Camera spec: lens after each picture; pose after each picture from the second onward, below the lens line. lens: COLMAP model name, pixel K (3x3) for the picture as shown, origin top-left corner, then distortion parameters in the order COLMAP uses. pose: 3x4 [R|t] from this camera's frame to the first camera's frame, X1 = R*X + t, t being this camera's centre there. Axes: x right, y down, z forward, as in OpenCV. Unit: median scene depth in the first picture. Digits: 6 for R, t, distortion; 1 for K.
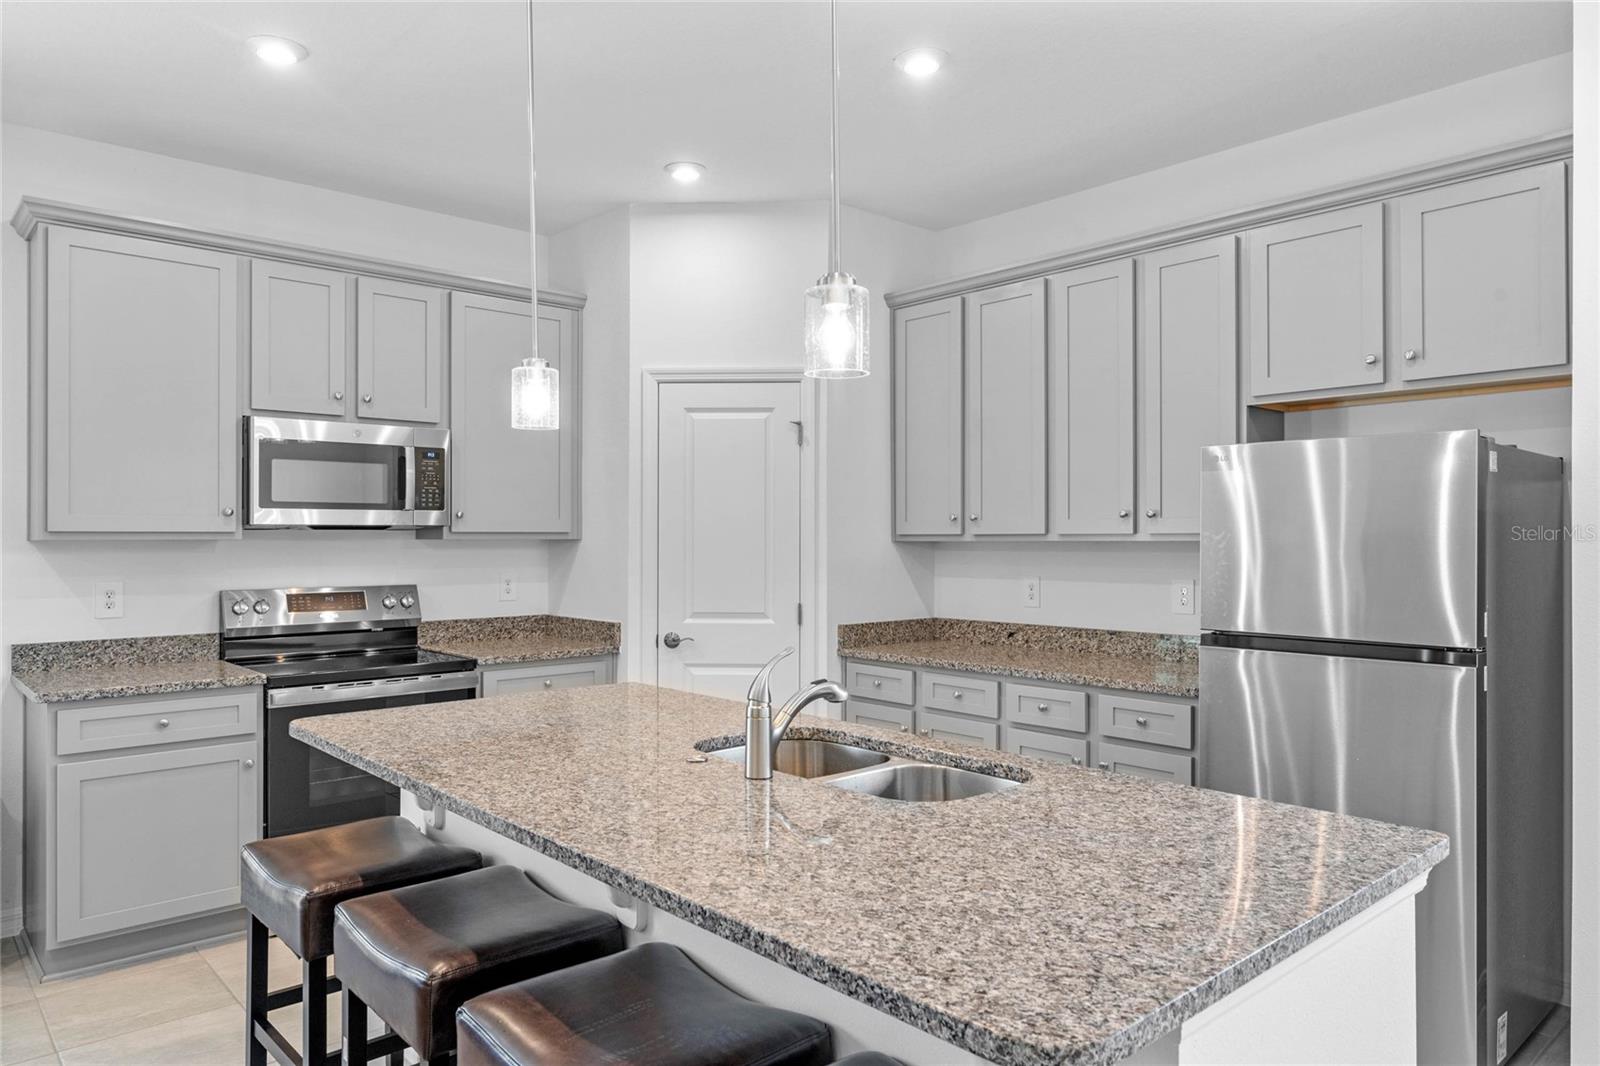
lens RADIAL K [[1038.8, 0, 800.0], [0, 1038.8, 533.0], [0, 0, 1]] dist [0.004059, 0.001290]
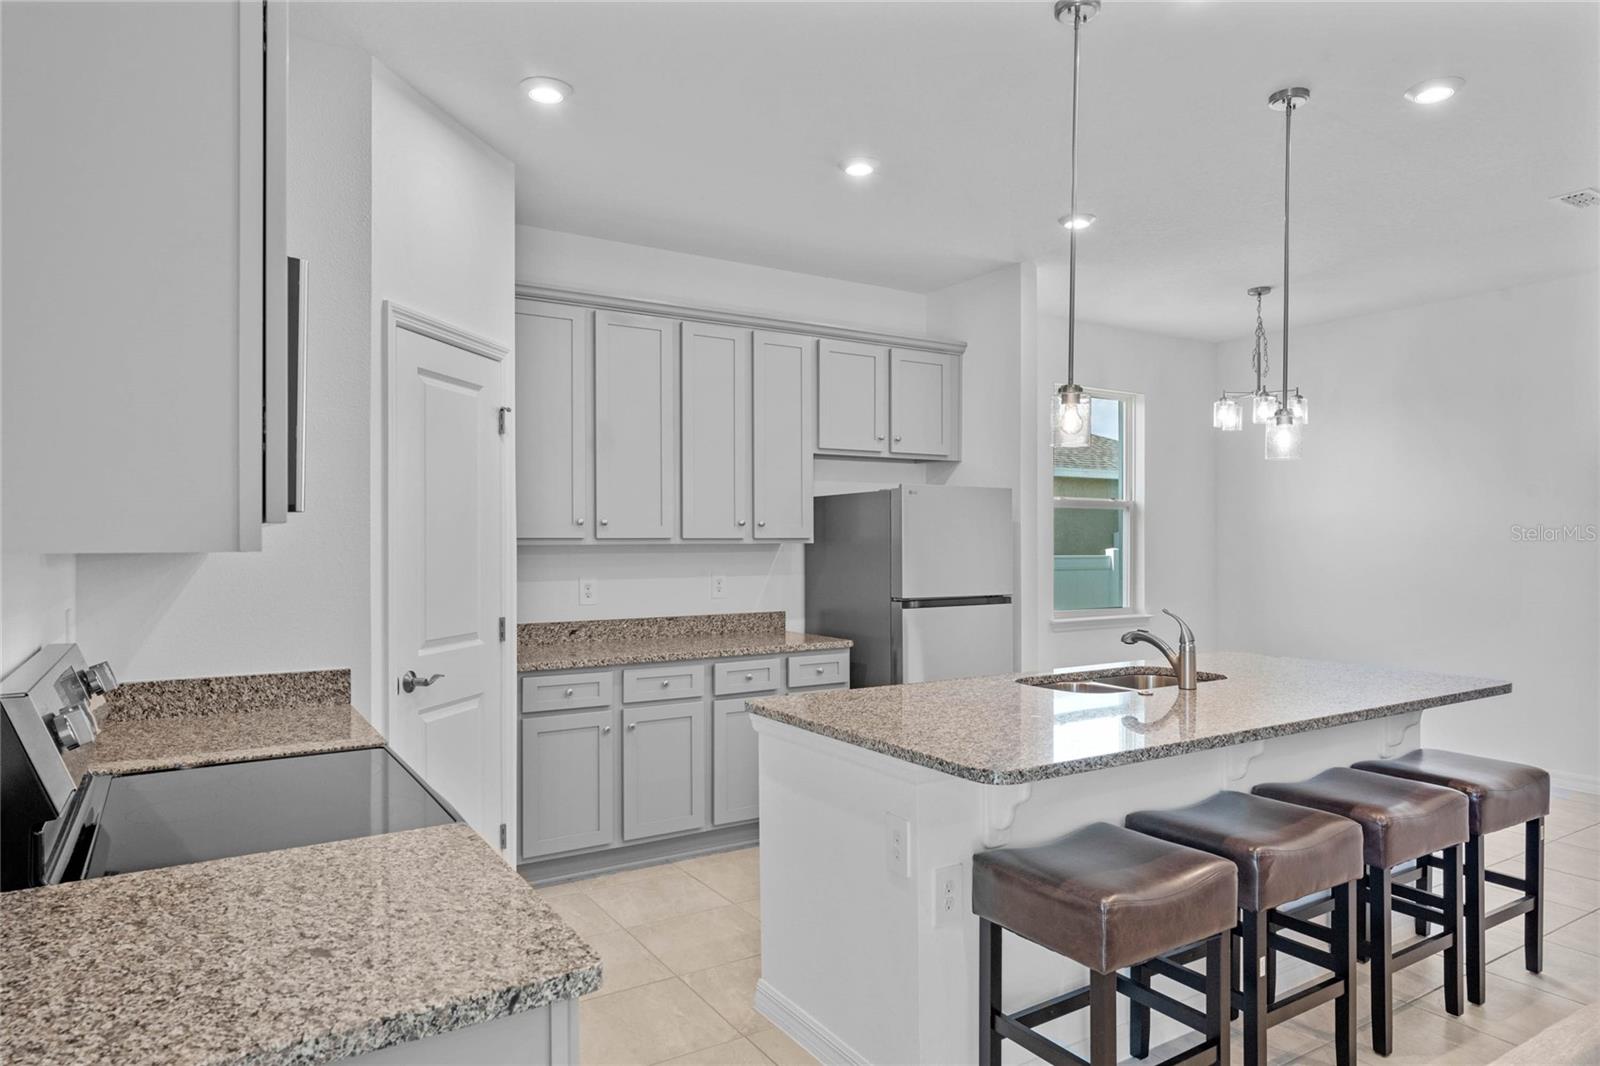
lens RADIAL K [[967.5, 0, 778.1], [0, 967.5, 538.7], [0, 0, 1]] dist [0.004759, 0.001182]
pose [[0.183483, 0.001488, 0.983022, -0.822263], [-0.004282, 0.999991, -0.000715, 0.001425], [-0.983014, -0.004078, 0.183488, 0.678897]]
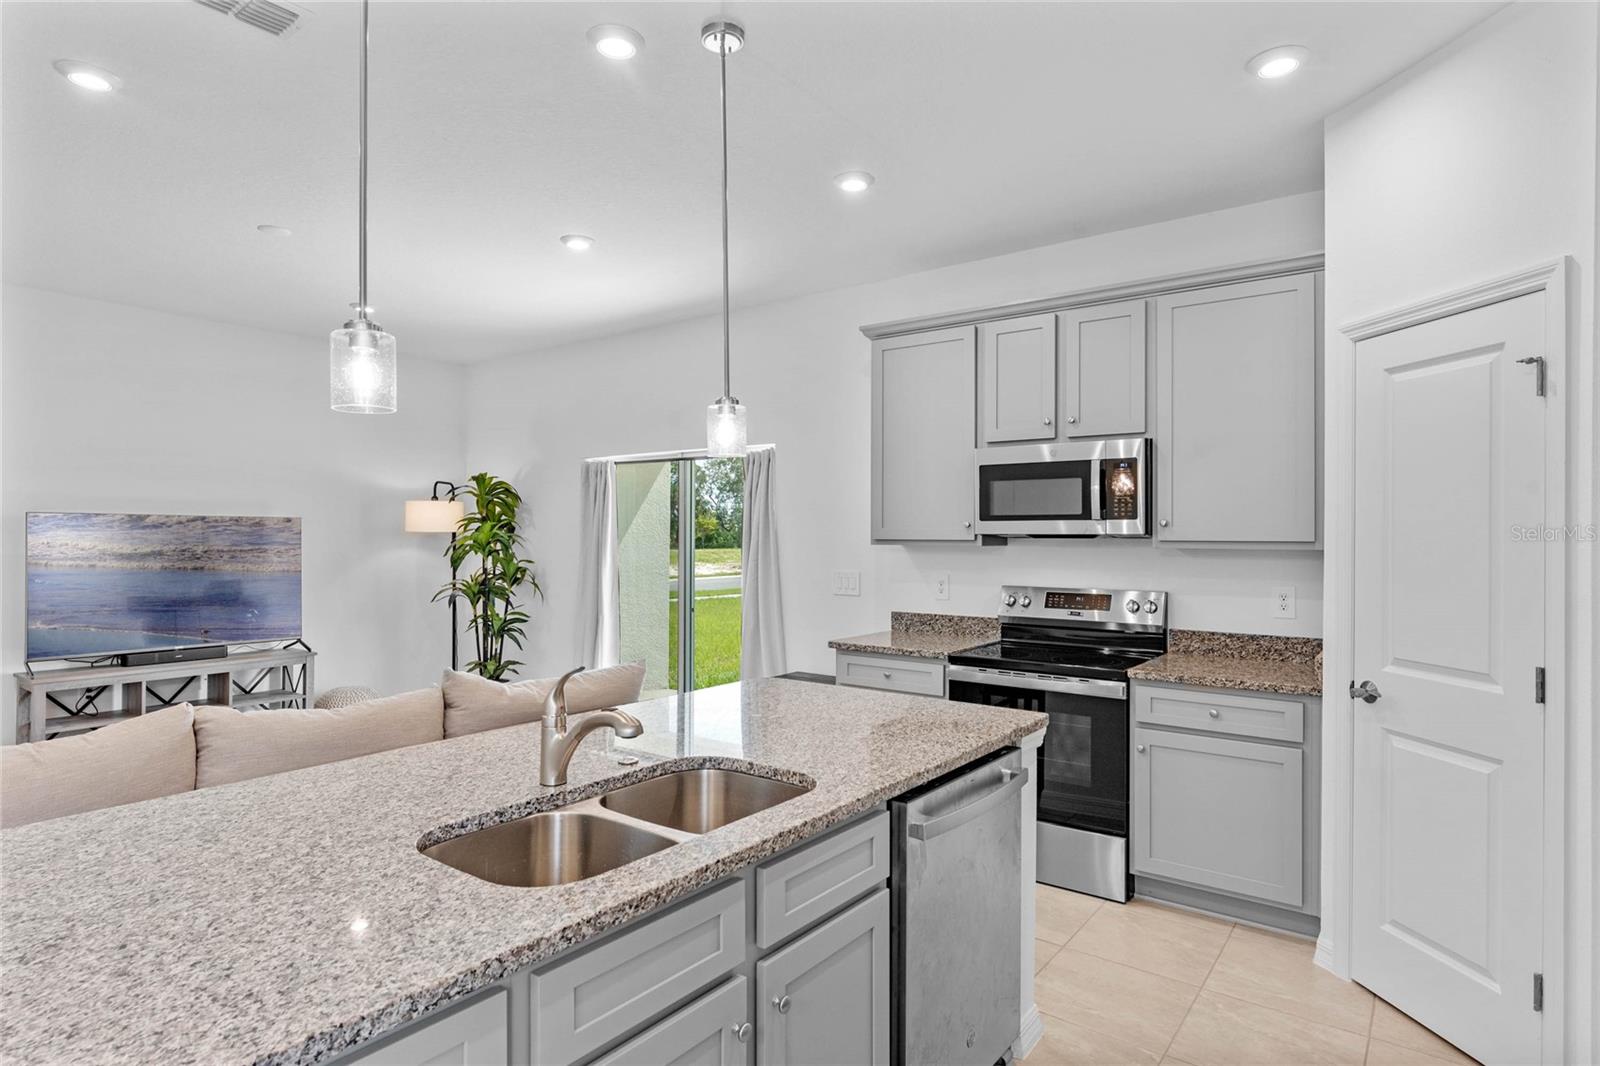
lens RADIAL K [[871.0, 0, 800.0], [0, 871.0, 533.0], [0, 0, 1]] dist [-0.002577, -0.001185]
pose [[0.192496, -0.000316, -0.981298, 0.435810], [-0.000707, 1.000000, -0.000460, -0.008179], [0.981297, 0.000782, 0.192496, 0.539060]]
